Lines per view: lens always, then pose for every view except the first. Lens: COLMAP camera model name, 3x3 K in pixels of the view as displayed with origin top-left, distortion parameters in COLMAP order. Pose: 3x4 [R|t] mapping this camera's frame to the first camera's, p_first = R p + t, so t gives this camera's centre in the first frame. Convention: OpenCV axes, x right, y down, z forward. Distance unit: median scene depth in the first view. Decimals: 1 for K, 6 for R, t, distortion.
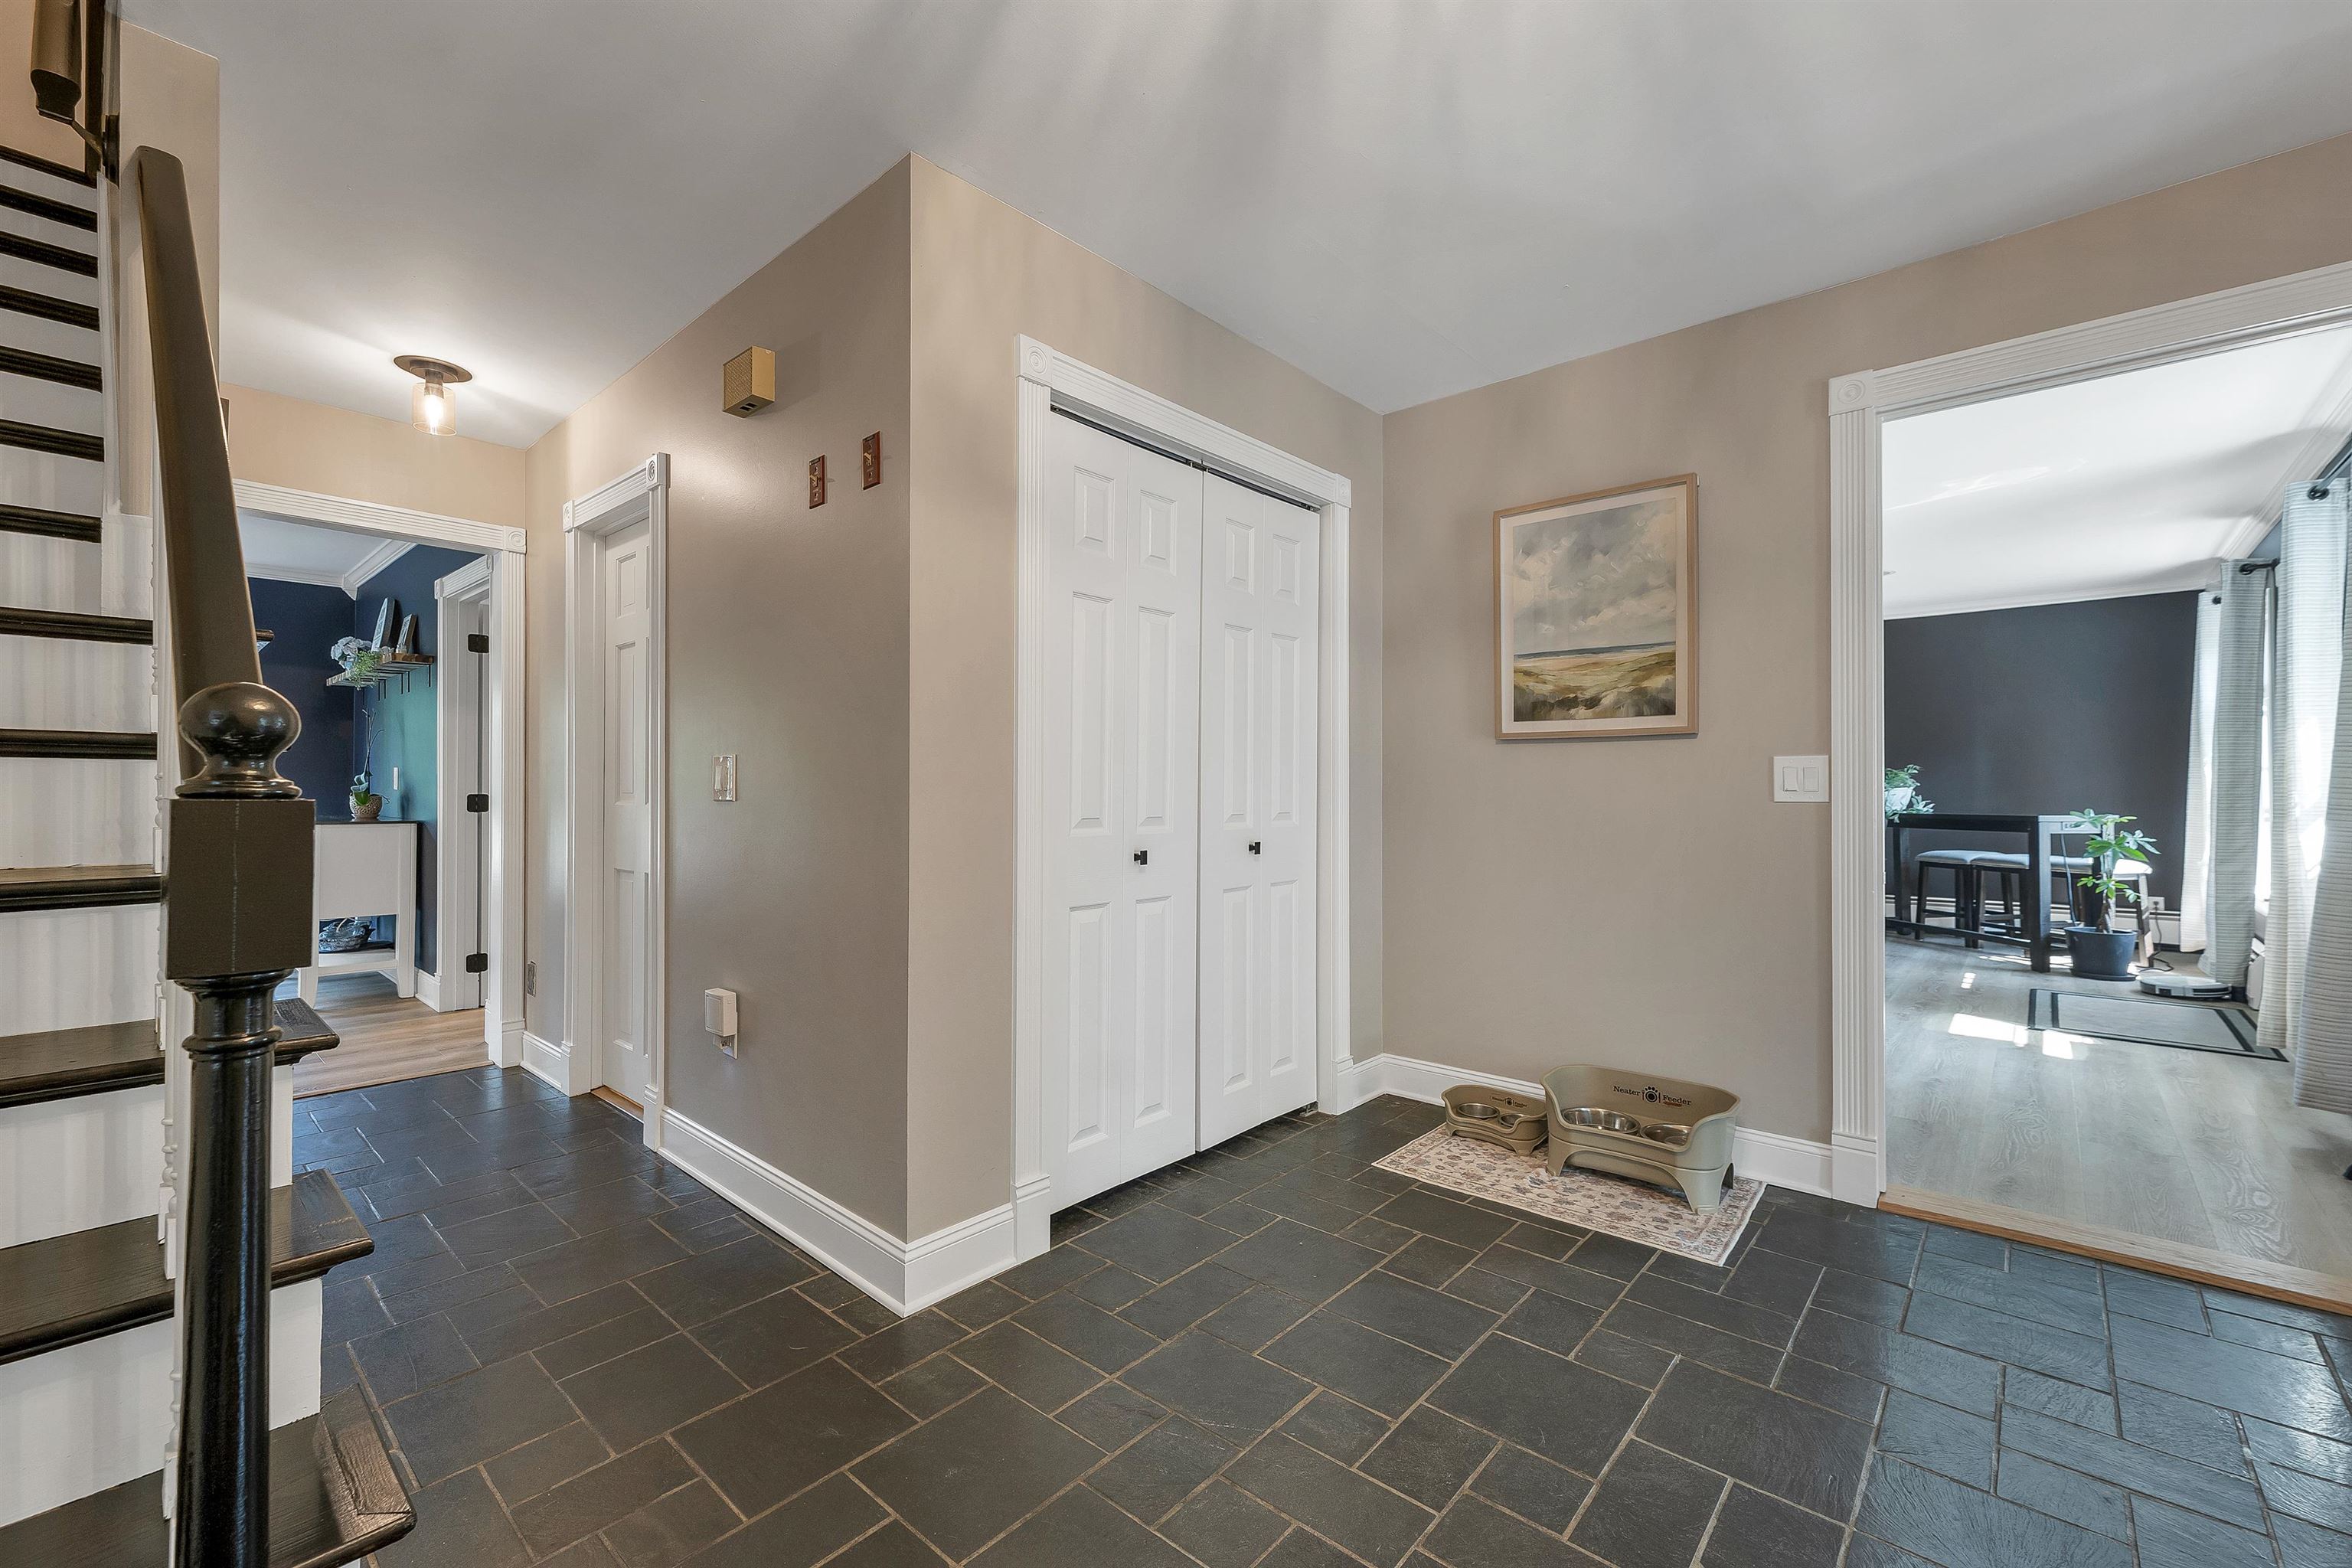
lens RADIAL K [[982.7, 0, 1131.7], [0, 982.7, 785.1], [0, 0, 1]] dist [-0.001172, -0.000298]
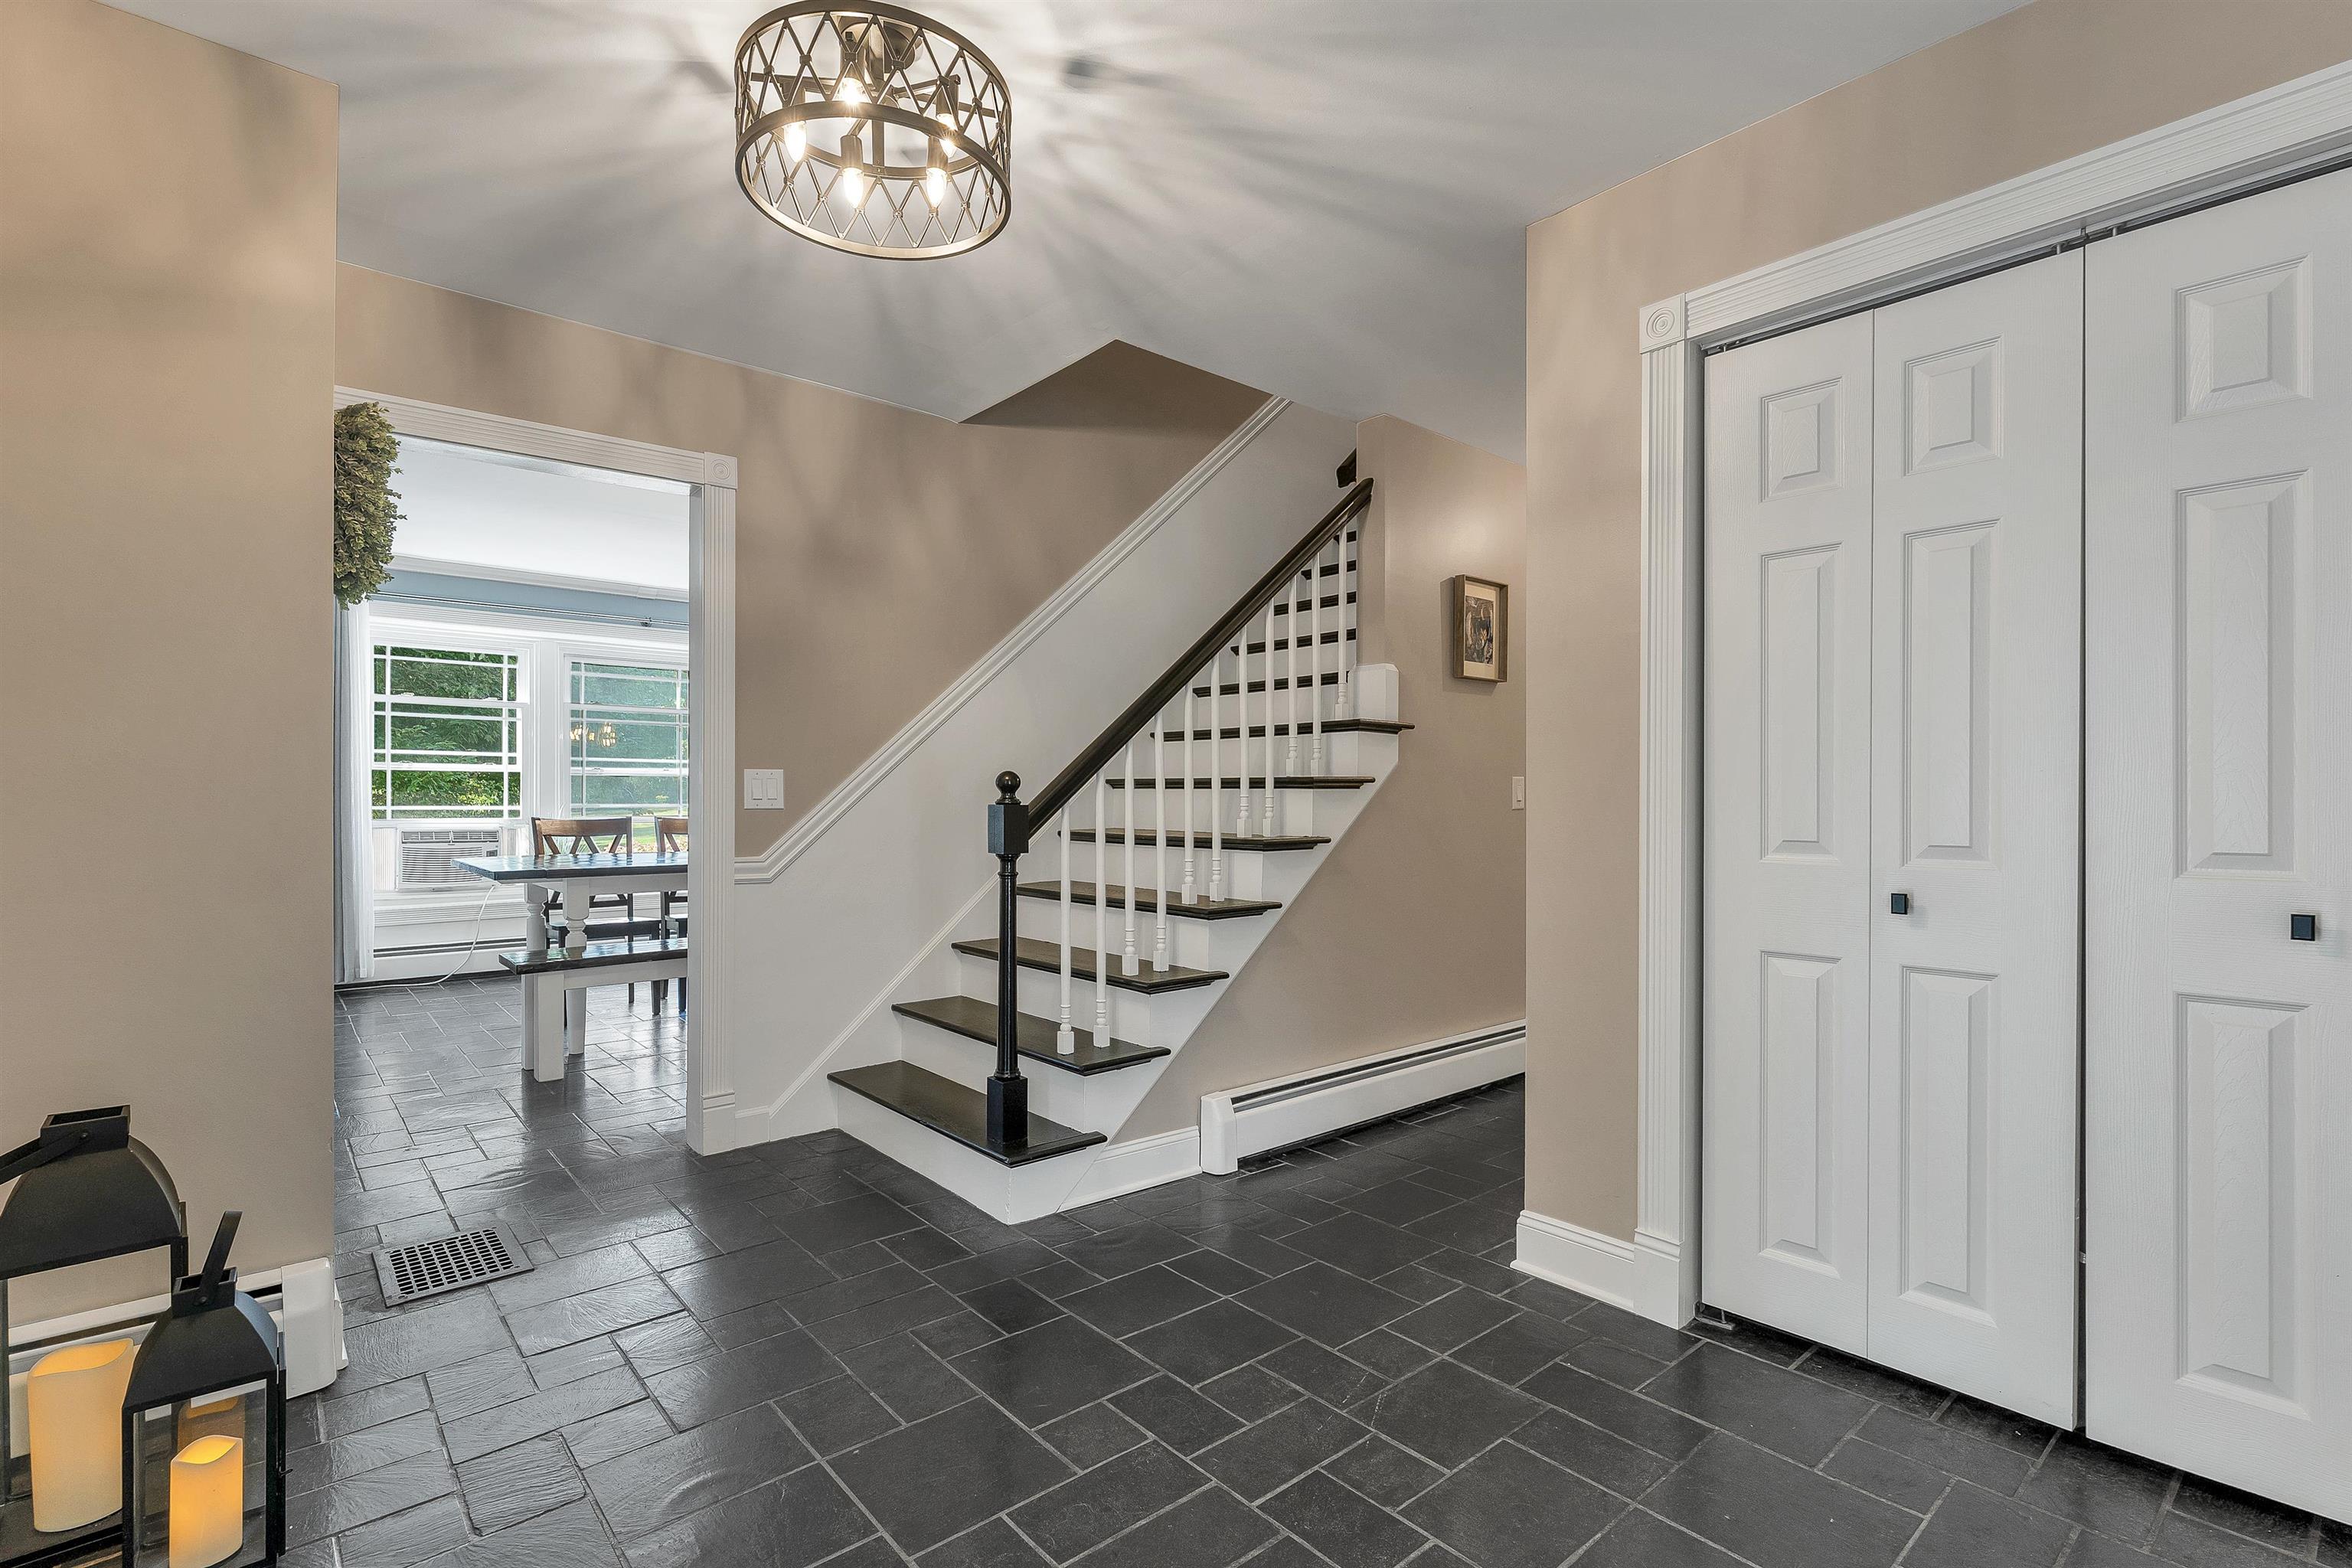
lens RADIAL K [[1098.1, 0, 1172.4], [0, 1098.1, 799.6], [0, 0, 1]] dist [-0.001021, -0.000062]
pose [[-0.120749, -0.000937, -0.992683, 0.902630], [0.004221, 0.999990, -0.001457, 0.000478], [0.992674, -0.004366, -0.120744, 0.642032]]
